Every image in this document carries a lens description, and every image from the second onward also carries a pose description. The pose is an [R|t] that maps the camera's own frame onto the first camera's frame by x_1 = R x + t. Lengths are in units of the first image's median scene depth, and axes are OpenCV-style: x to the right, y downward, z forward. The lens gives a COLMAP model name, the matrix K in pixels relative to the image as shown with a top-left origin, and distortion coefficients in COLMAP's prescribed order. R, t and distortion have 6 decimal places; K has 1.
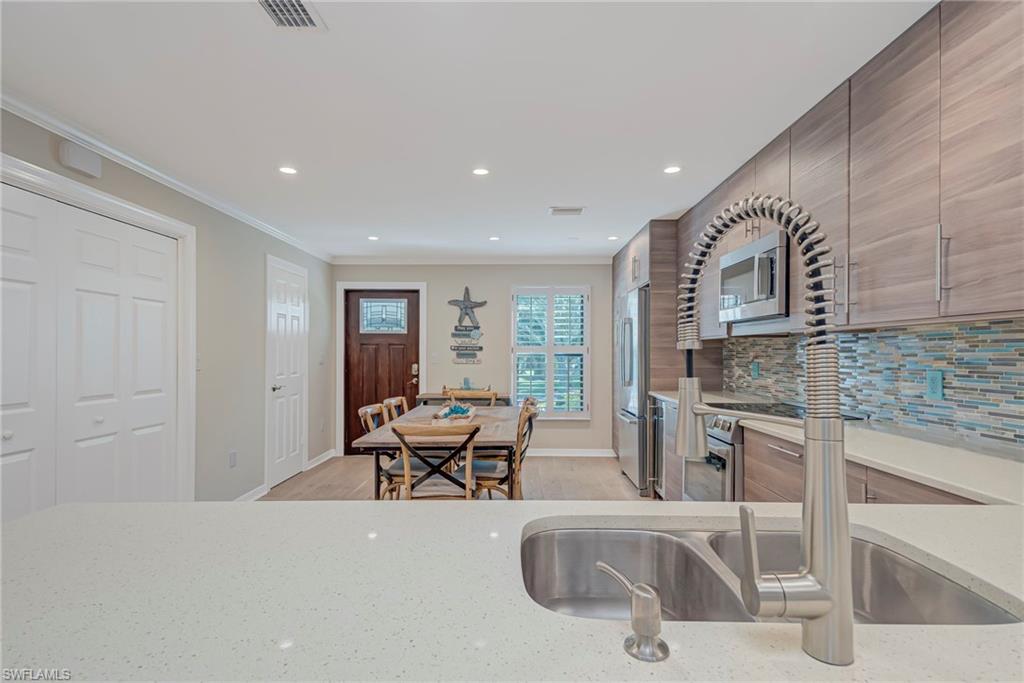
lens RADIAL K [[534.2, 0, 501.2], [0, 534.2, 348.6], [0, 0, 1]] dist [0.015977, -0.000797]
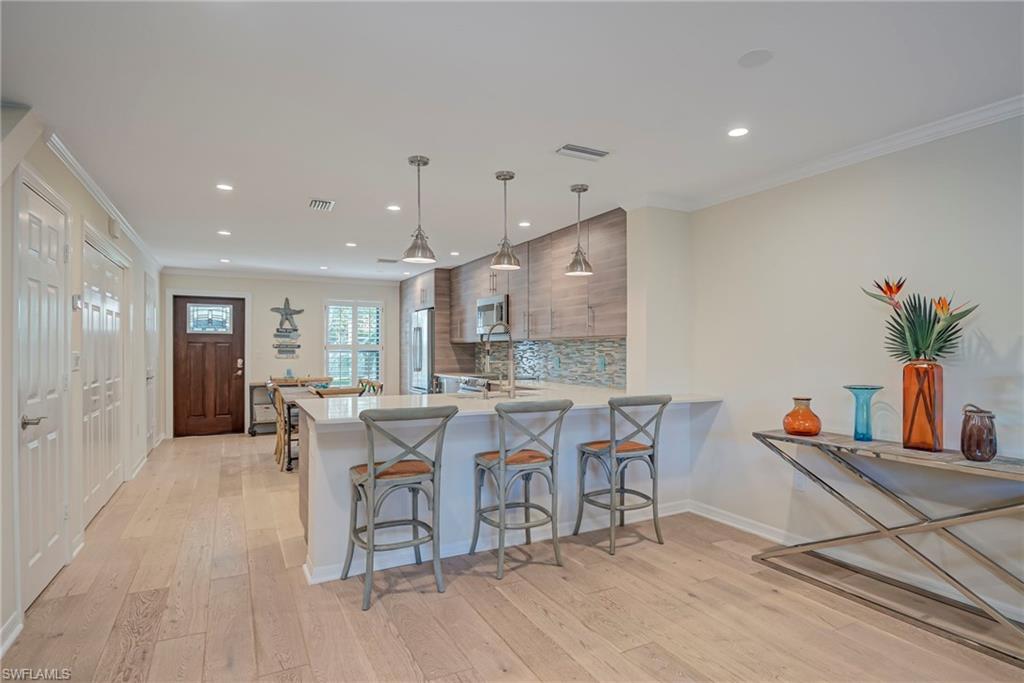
lens RADIAL K [[534.2, 0, 509.0], [0, 534.2, 348.6], [0, 0, 1]] dist [0.015977, -0.000797]
pose [[0.884626, 0.002463, 0.466295, -0.191311], [-0.004871, 0.999980, 0.003959, -0.002415], [-0.466276, -0.005773, 0.884621, -0.371784]]
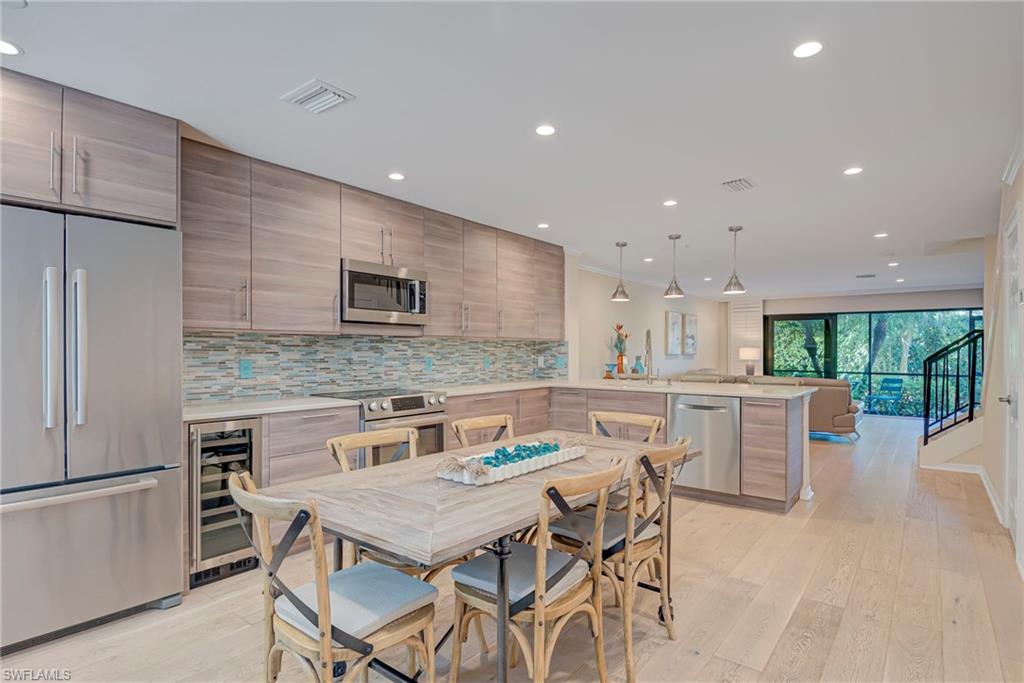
lens RADIAL K [[534.2, 0, 509.6], [0, 534.2, 342.9], [0, 0, 1]] dist [0.015977, -0.000797]
pose [[-0.791320, 0.003089, 0.611394, -0.244568], [-0.008461, 0.999836, -0.016003, 0.003915], [-0.611343, -0.017836, -0.791164, 0.803141]]
